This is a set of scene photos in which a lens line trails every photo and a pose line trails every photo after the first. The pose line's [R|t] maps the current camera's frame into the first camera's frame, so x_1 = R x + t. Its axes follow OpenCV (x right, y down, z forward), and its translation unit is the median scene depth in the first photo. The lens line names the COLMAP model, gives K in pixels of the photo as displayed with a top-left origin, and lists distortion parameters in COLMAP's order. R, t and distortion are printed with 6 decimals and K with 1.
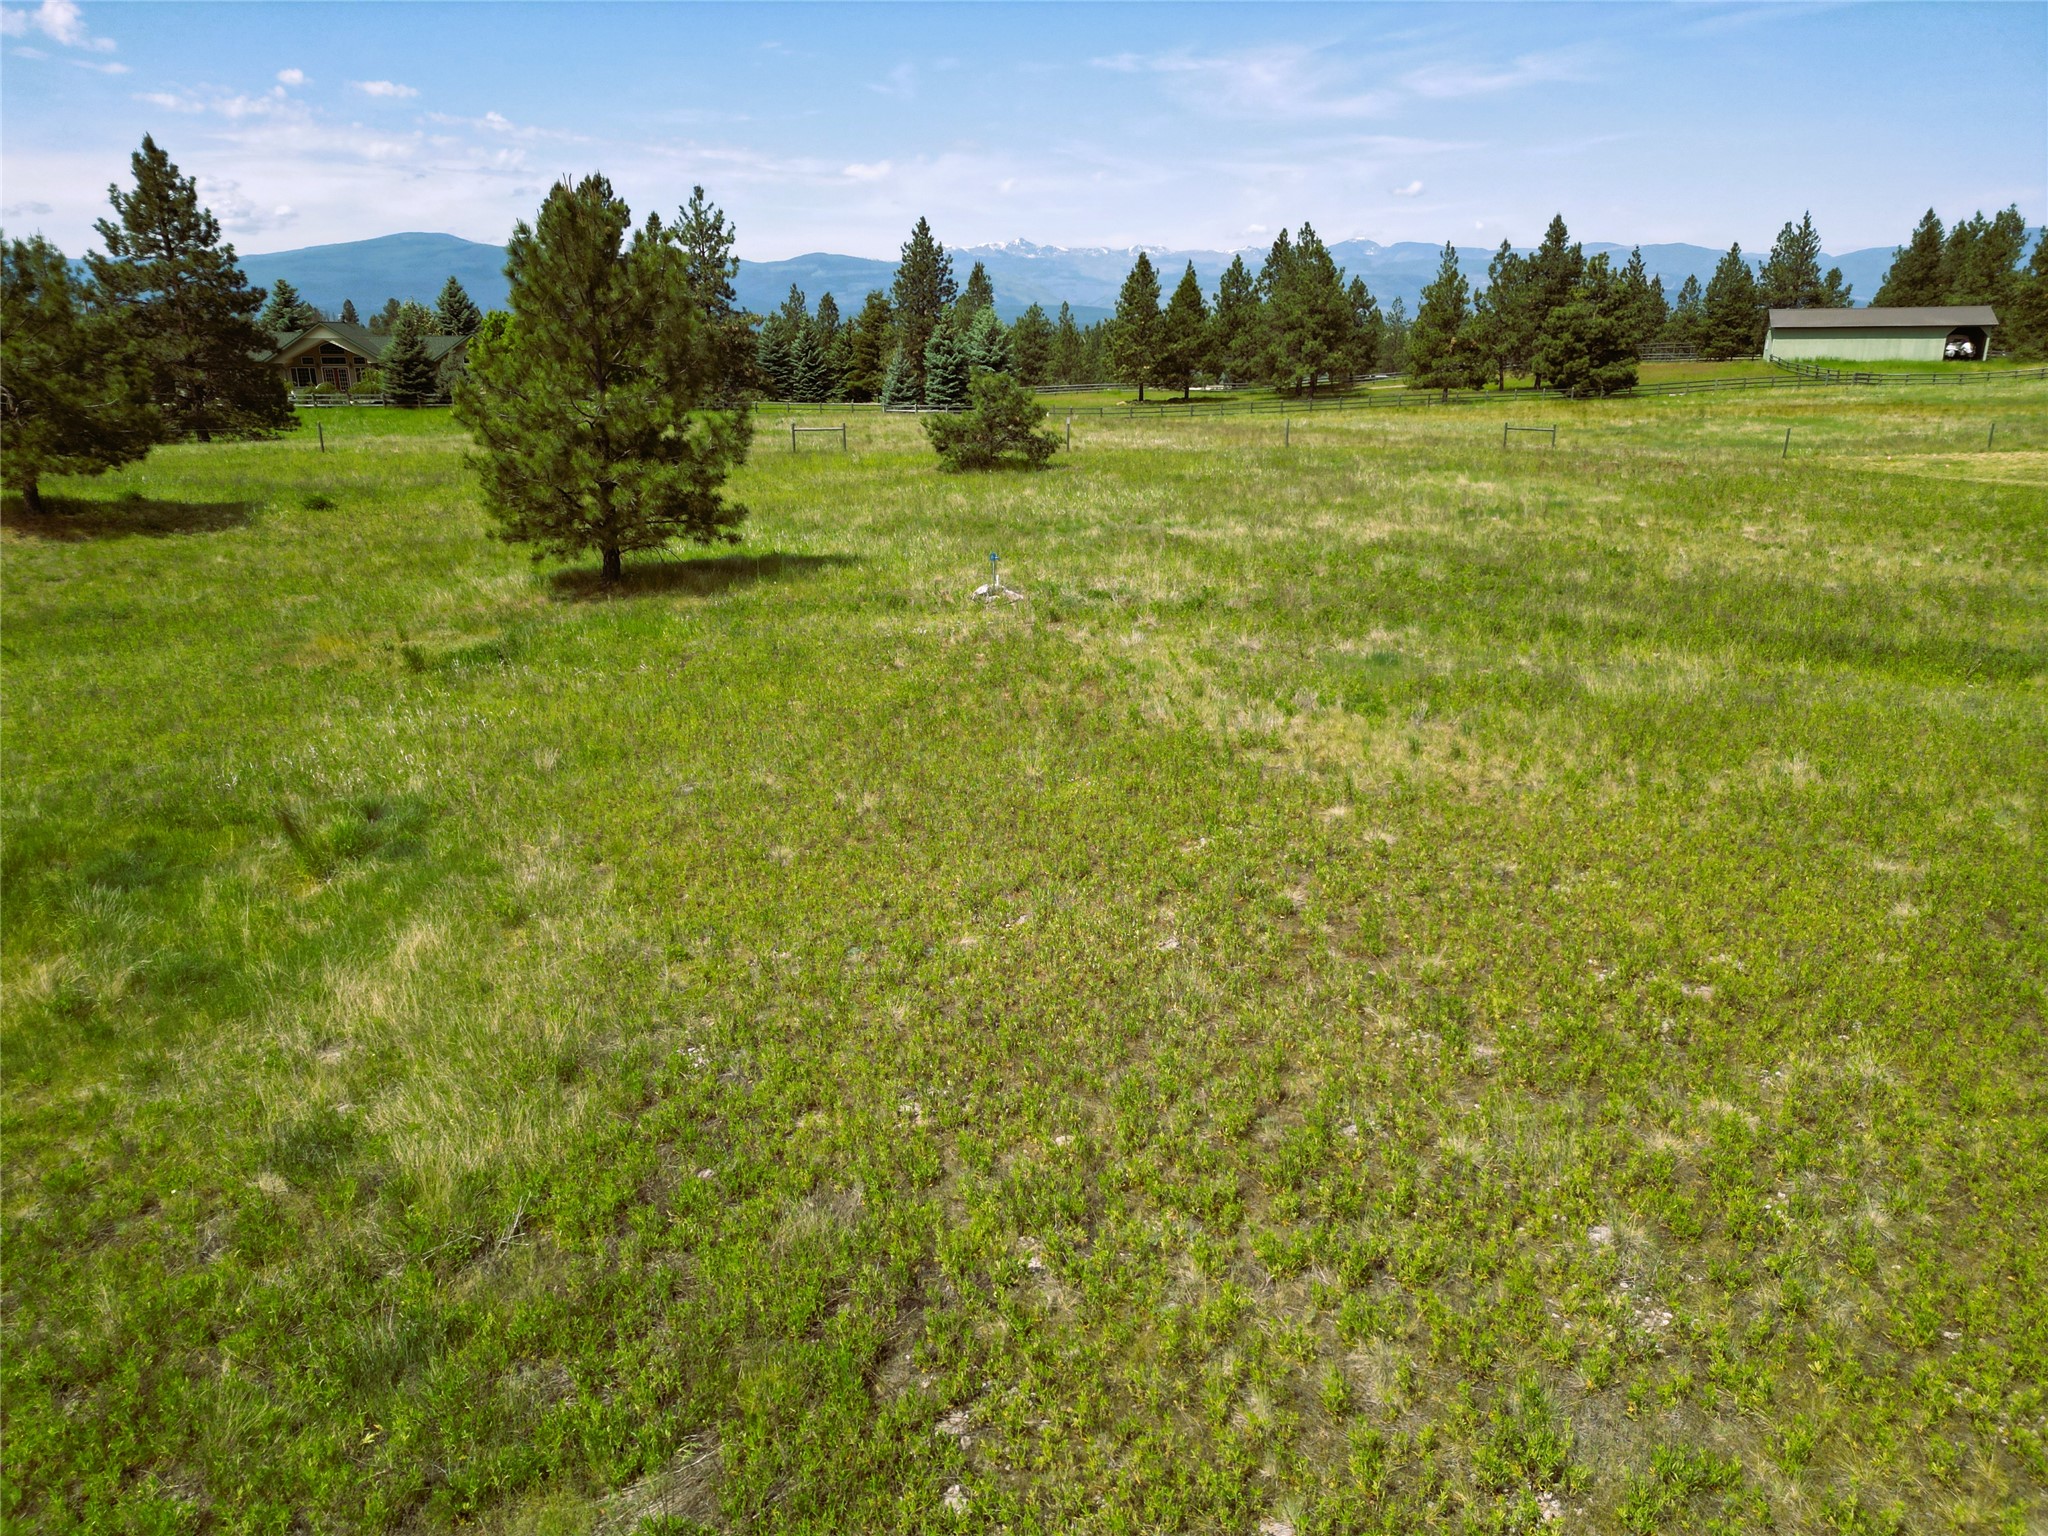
lens RADIAL K [[1433.3, 0, 1024.0], [0, 1433.3, 768.0], [0, 0, 1]] dist [0.074947, -0.067117]
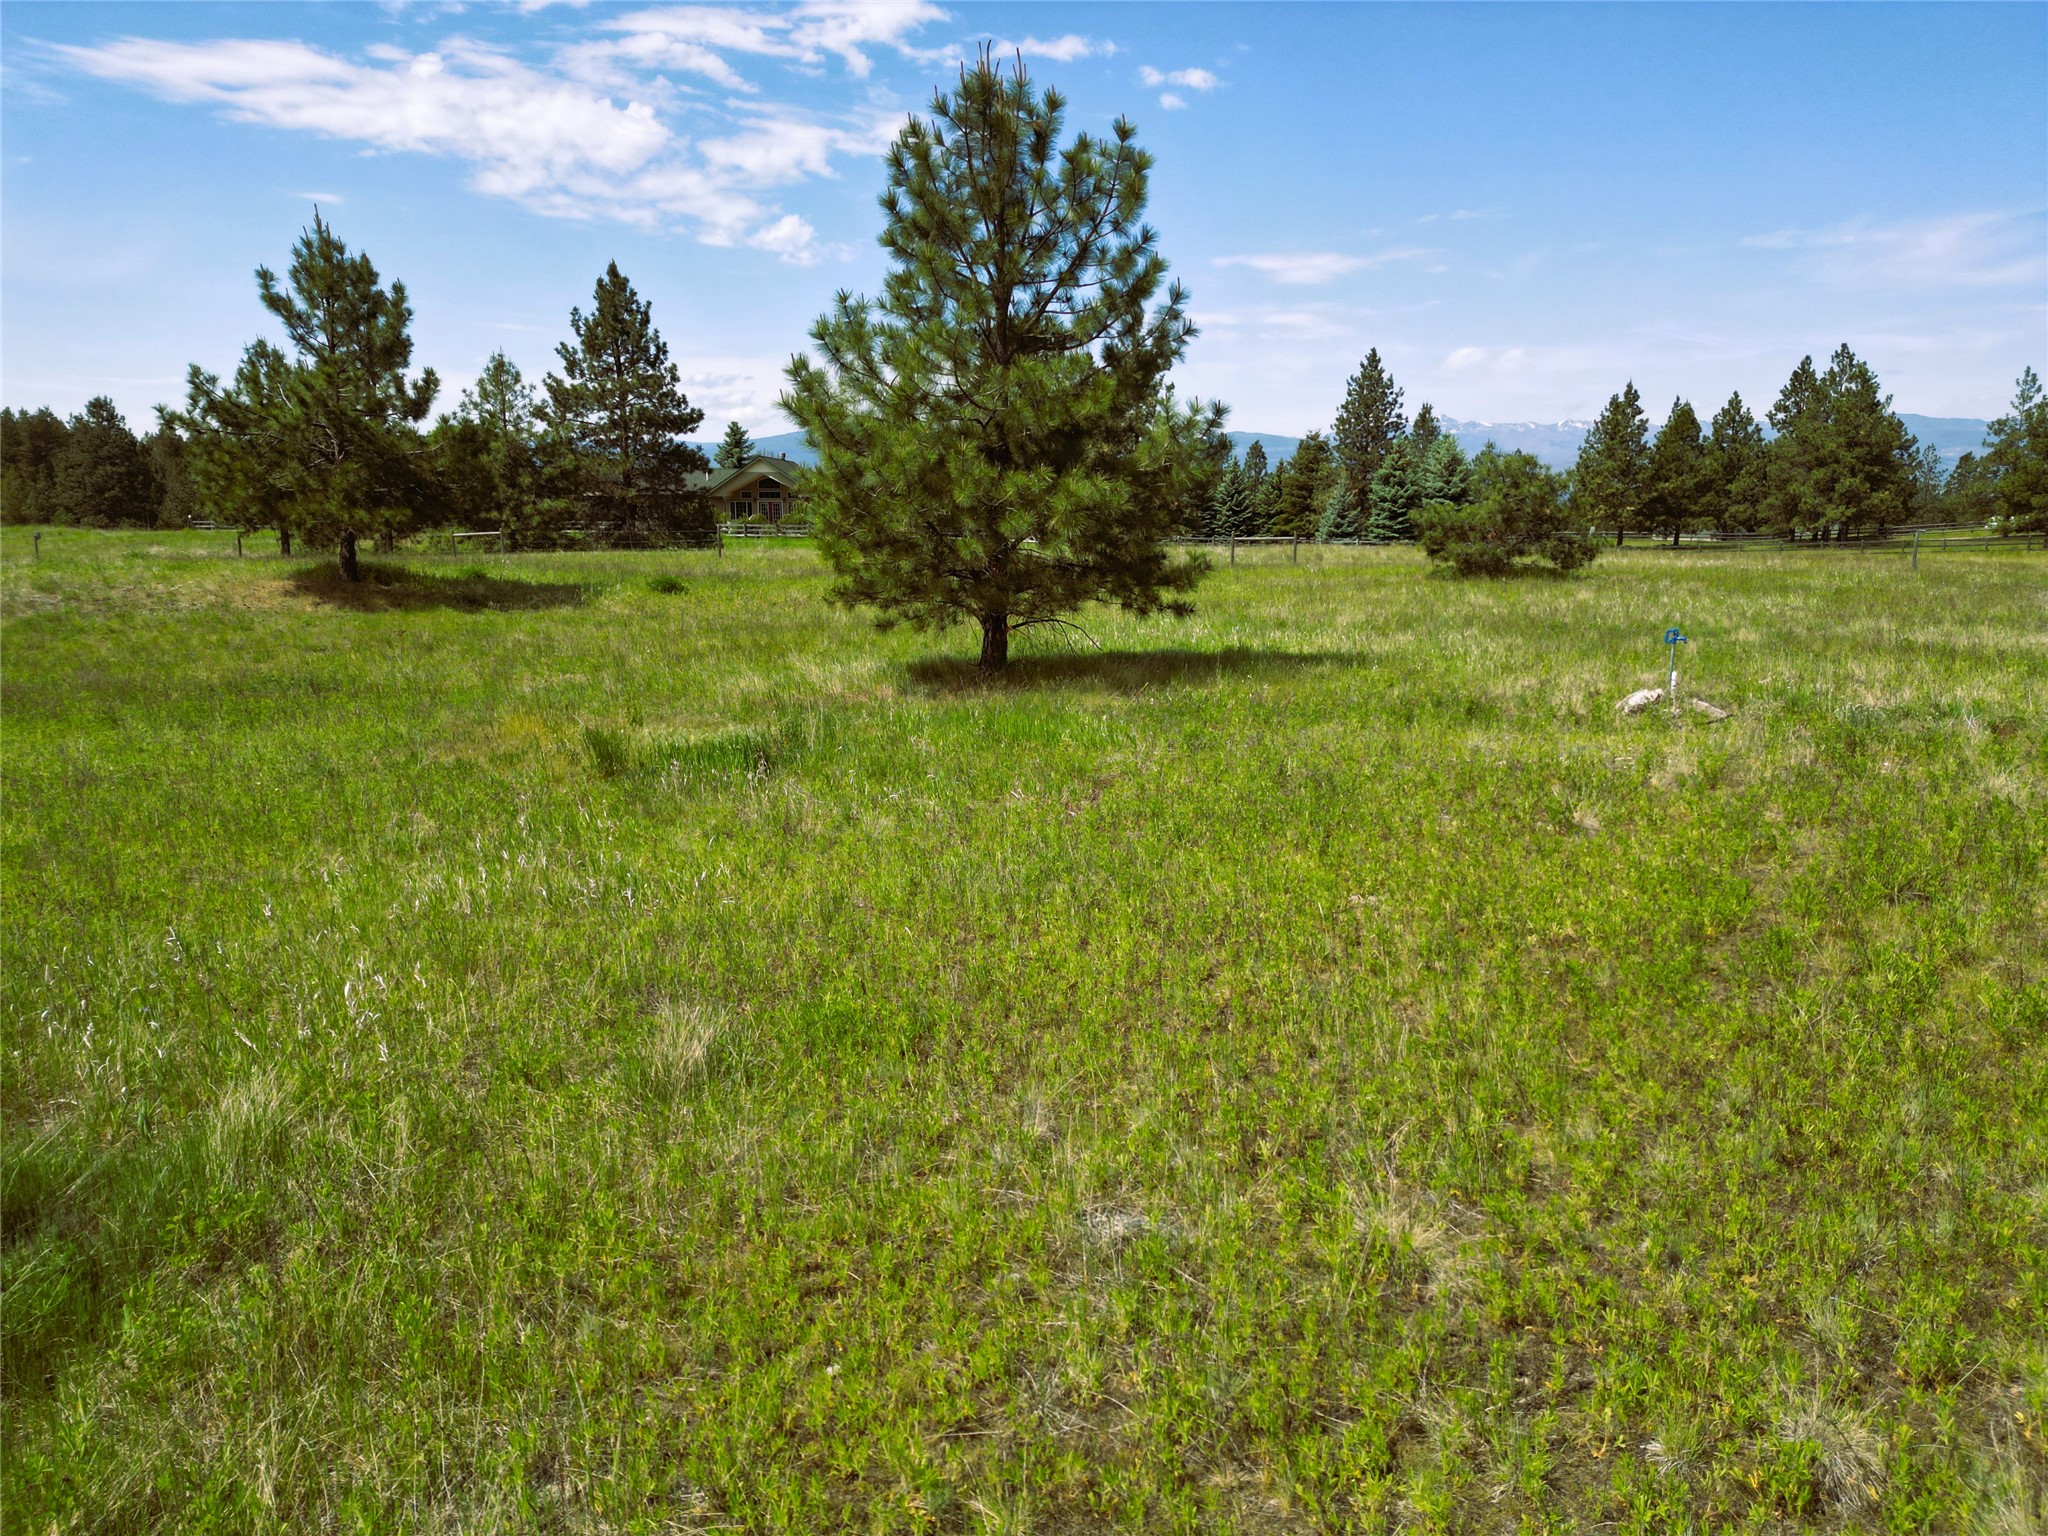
lens RADIAL K [[1434.4, 0, 1022.9], [0, 1434.4, 769.9], [0, 0, 1]] dist [0.077032, -0.067513]
pose [[0.962022, 0.056897, -0.266977, -0.029165], [-0.086345, 0.991245, -0.099887, -0.006585], [0.258956, 0.119145, 0.958512, 0.116907]]
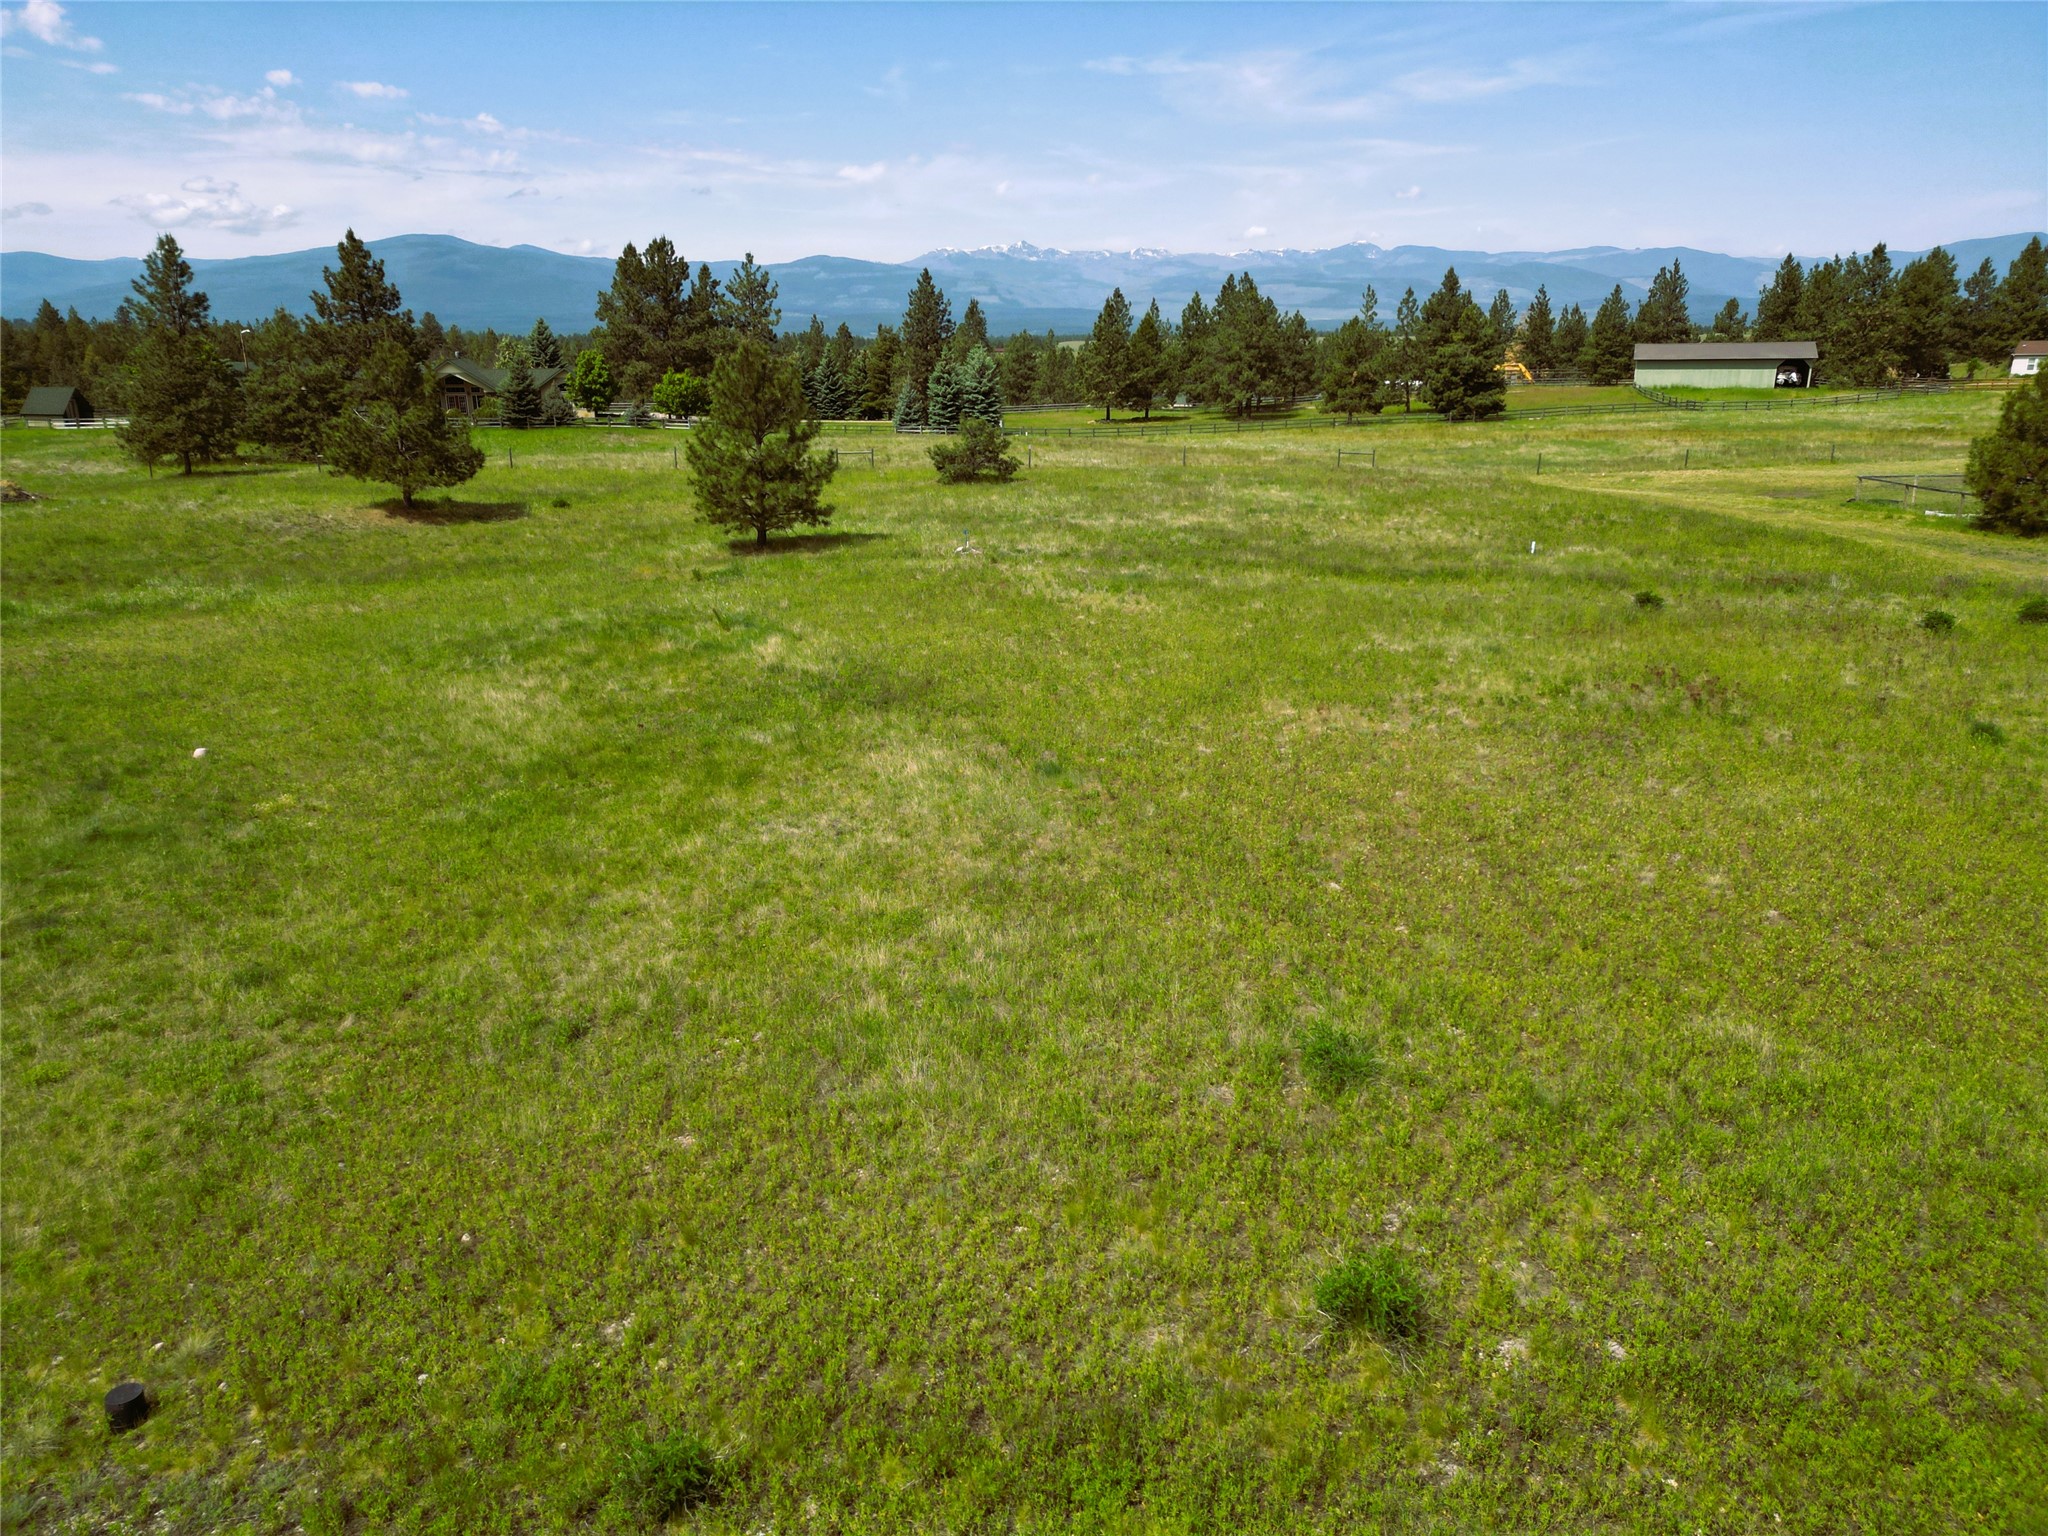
lens RADIAL K [[1433.3, 0, 1024.0], [0, 1433.3, 768.0], [0, 0, 1]] dist [0.074947, -0.067117]
pose [[0.999998, 0.001880, -0.000840, 0.016271], [-0.001881, 0.999997, -0.001299, 0.047301], [0.000837, 0.001300, 0.999999, -0.255107]]
